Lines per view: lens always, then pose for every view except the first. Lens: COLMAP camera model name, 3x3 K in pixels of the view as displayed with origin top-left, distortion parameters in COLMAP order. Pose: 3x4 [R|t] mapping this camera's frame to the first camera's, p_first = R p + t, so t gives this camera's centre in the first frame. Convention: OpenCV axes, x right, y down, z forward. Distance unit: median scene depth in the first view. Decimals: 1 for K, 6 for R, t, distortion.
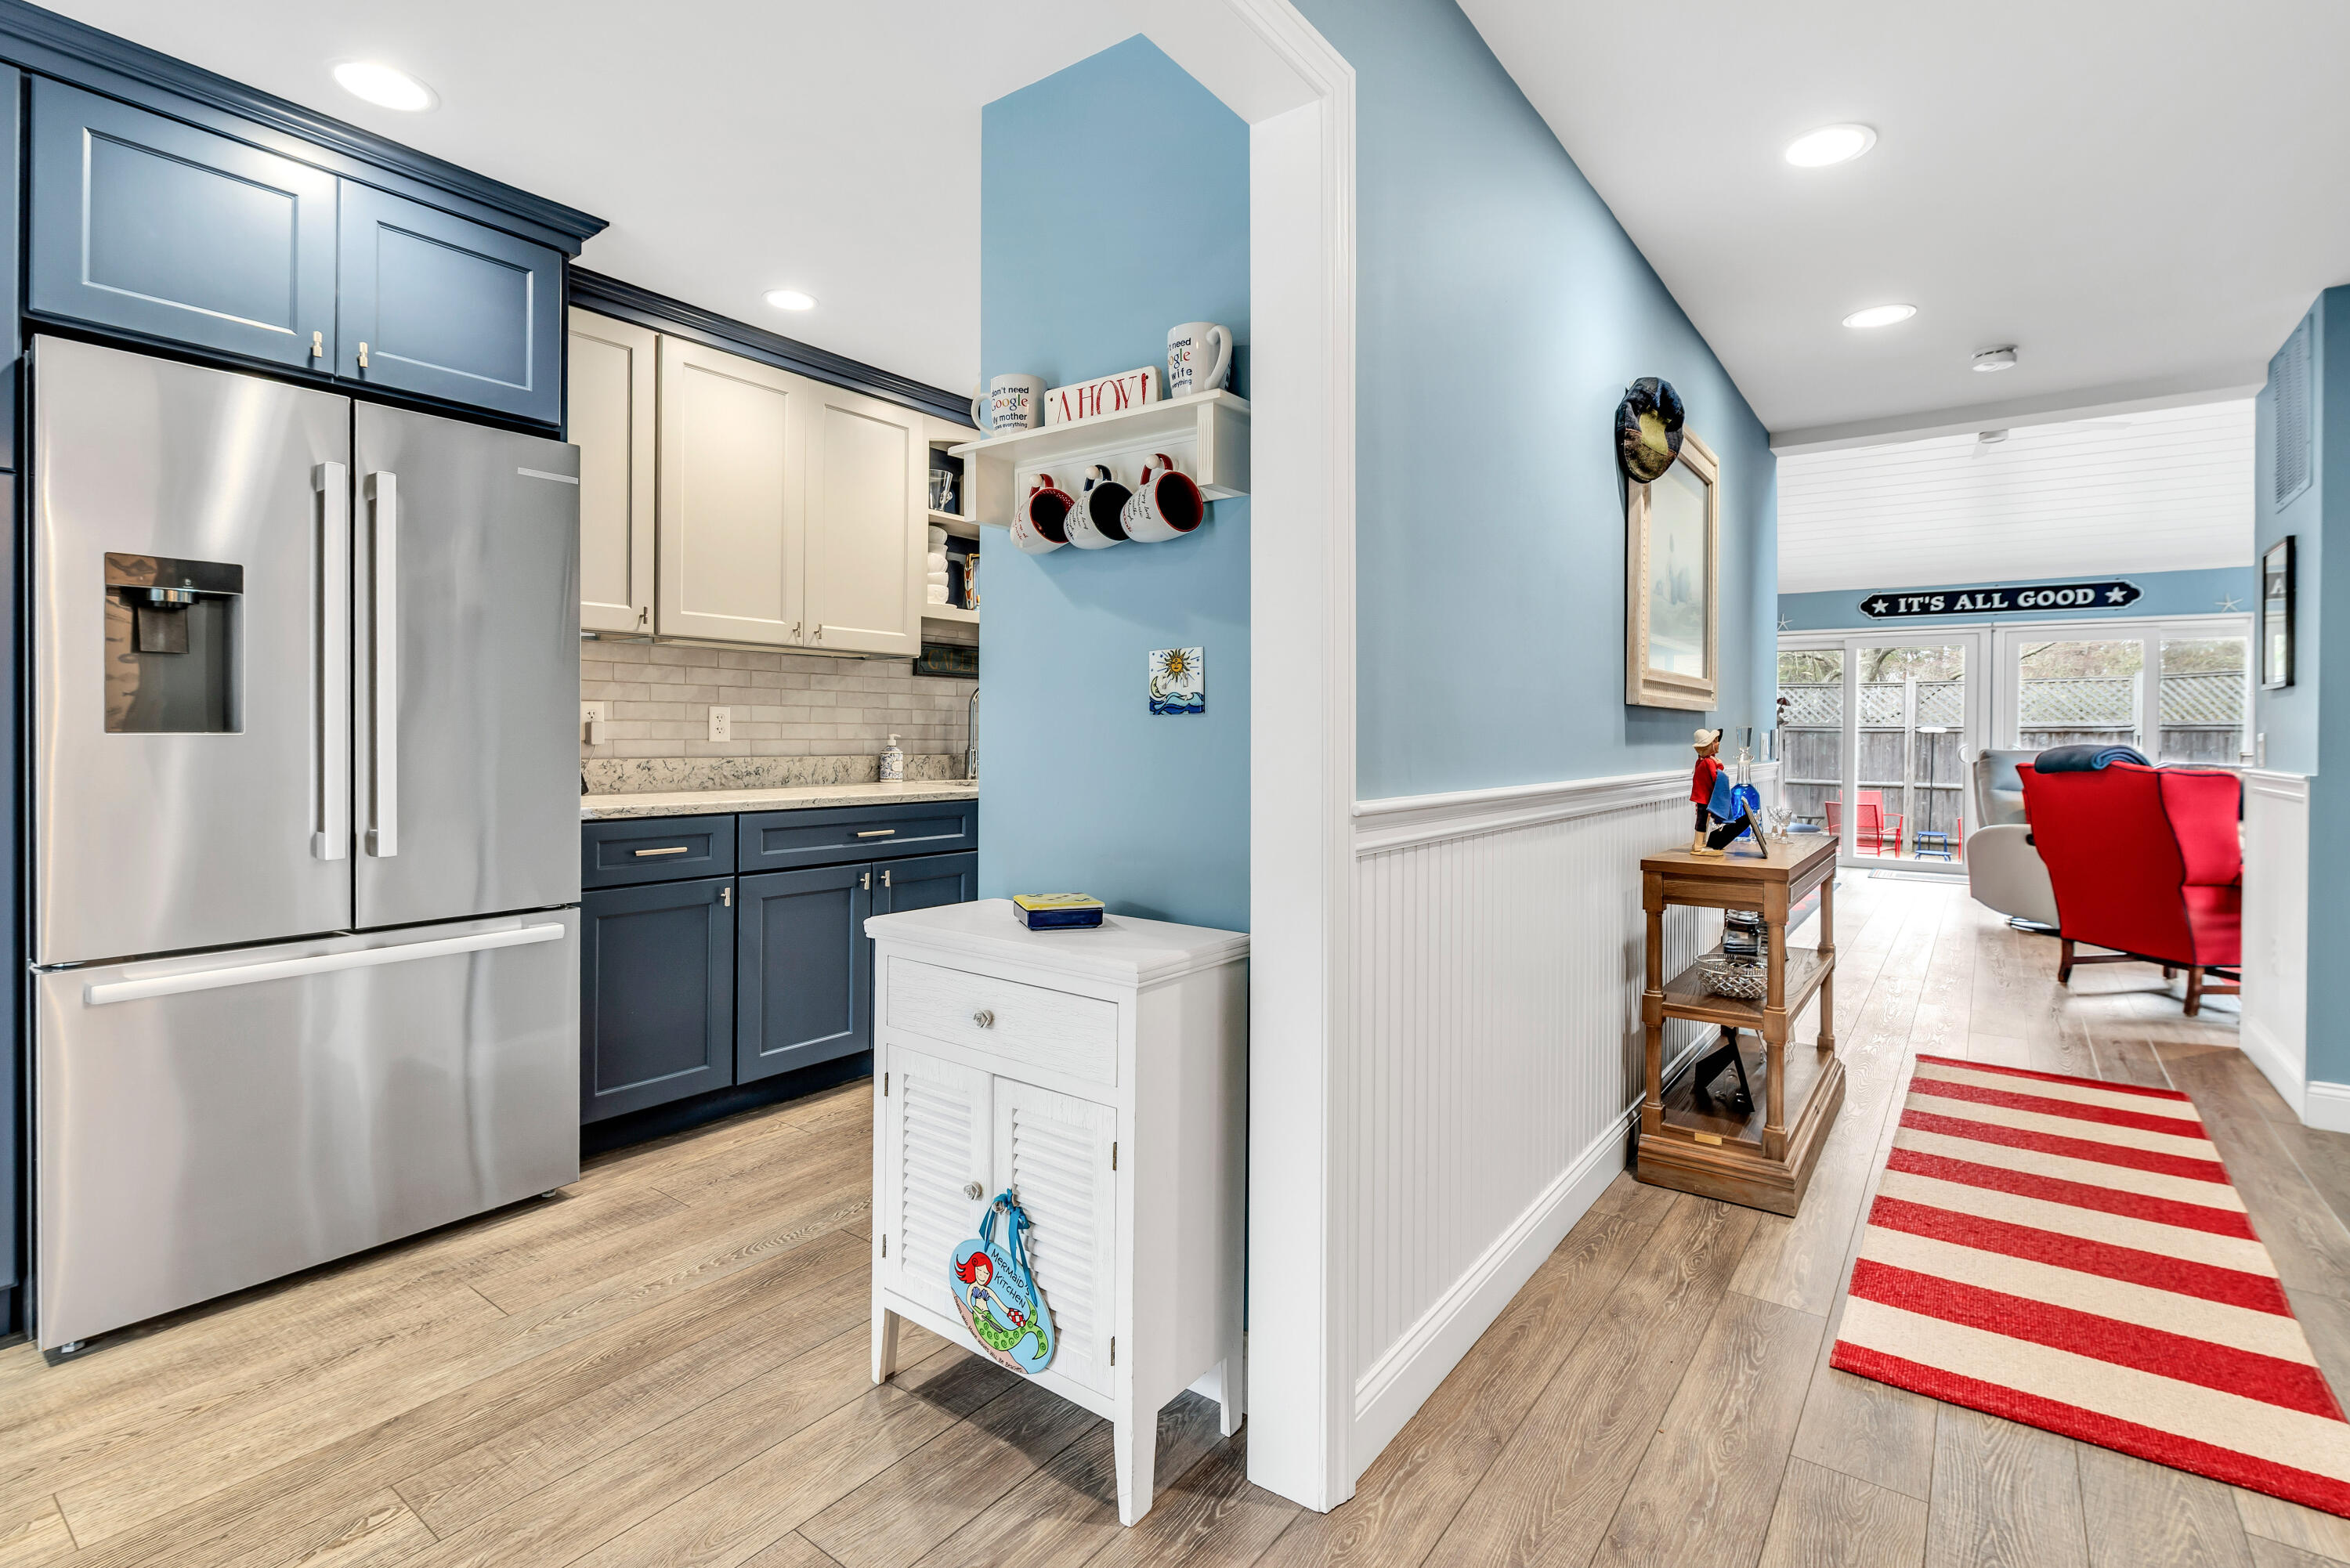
lens RADIAL K [[1079.3, 0, 1187.2], [0, 1079.3, 743.1], [0, 0, 1]] dist [-0.005957, 0.000705]
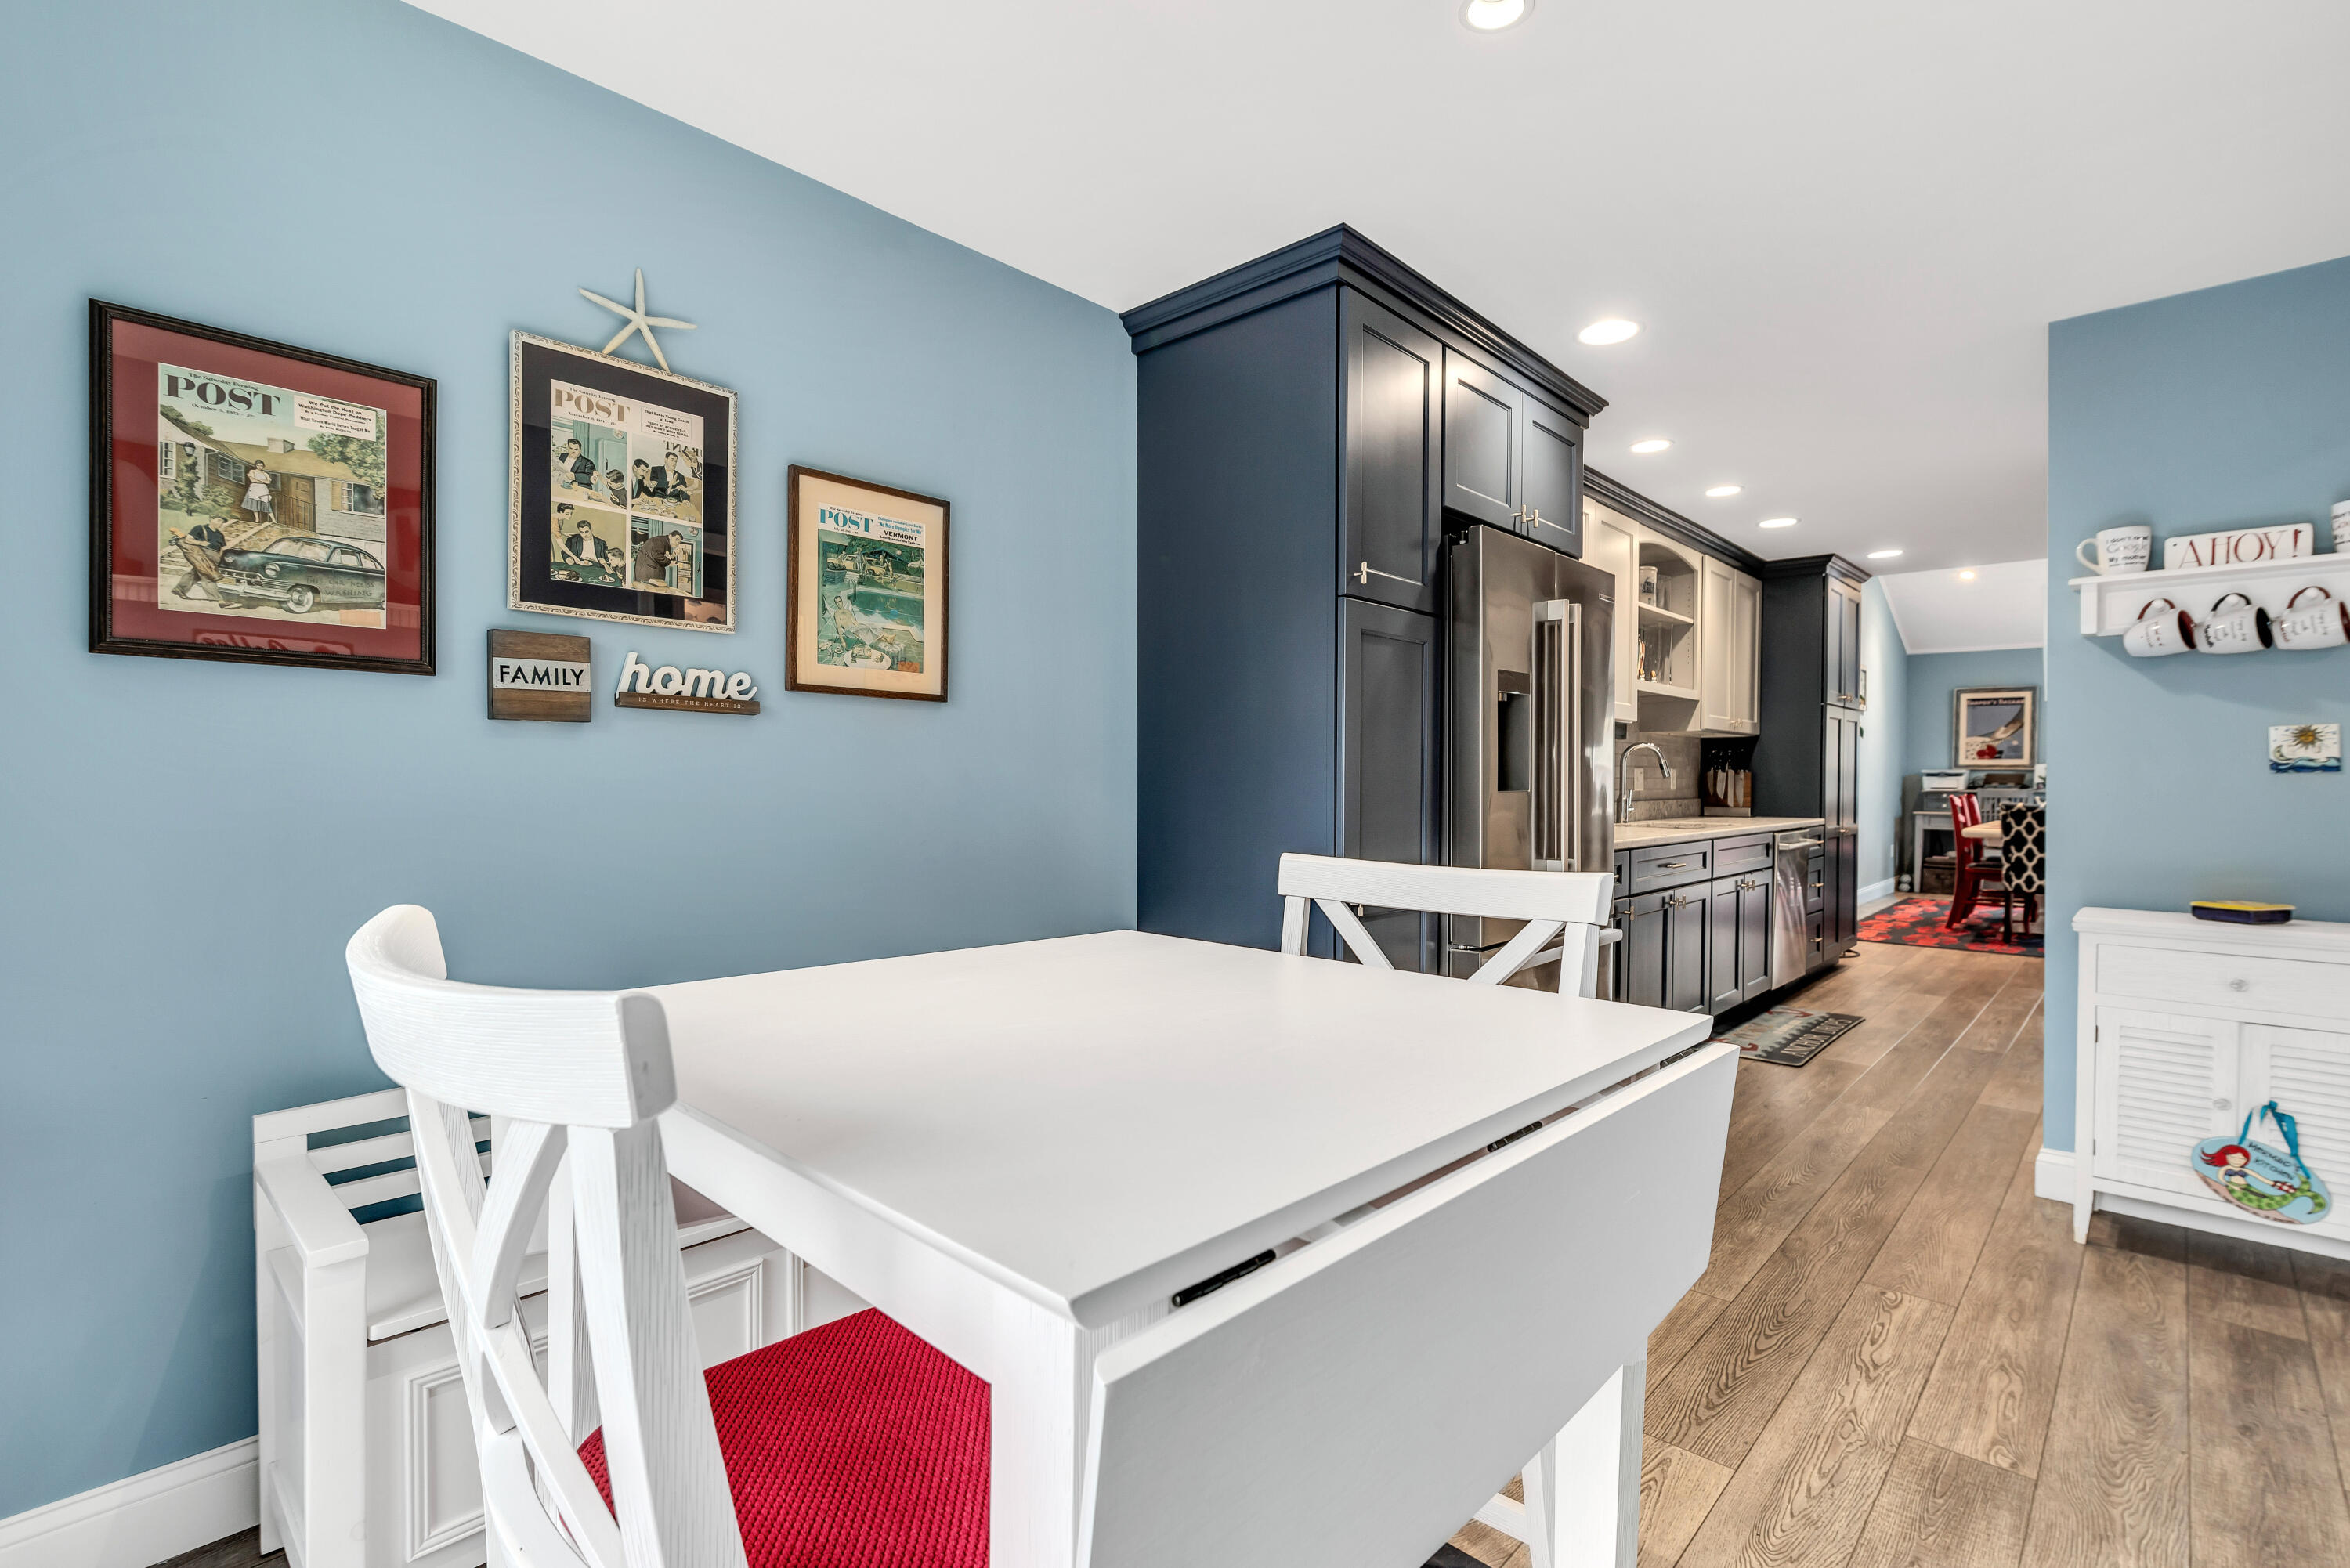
lens RADIAL K [[1079.3, 0, 1175.9], [0, 1079.3, 796.6], [0, 0, 1]] dist [-0.005957, 0.000705]
pose [[0.993480, -0.005674, -0.113862, -1.370156], [0.006444, 0.999959, 0.006390, -0.014866], [0.113821, -0.007082, 0.993476, -0.567576]]
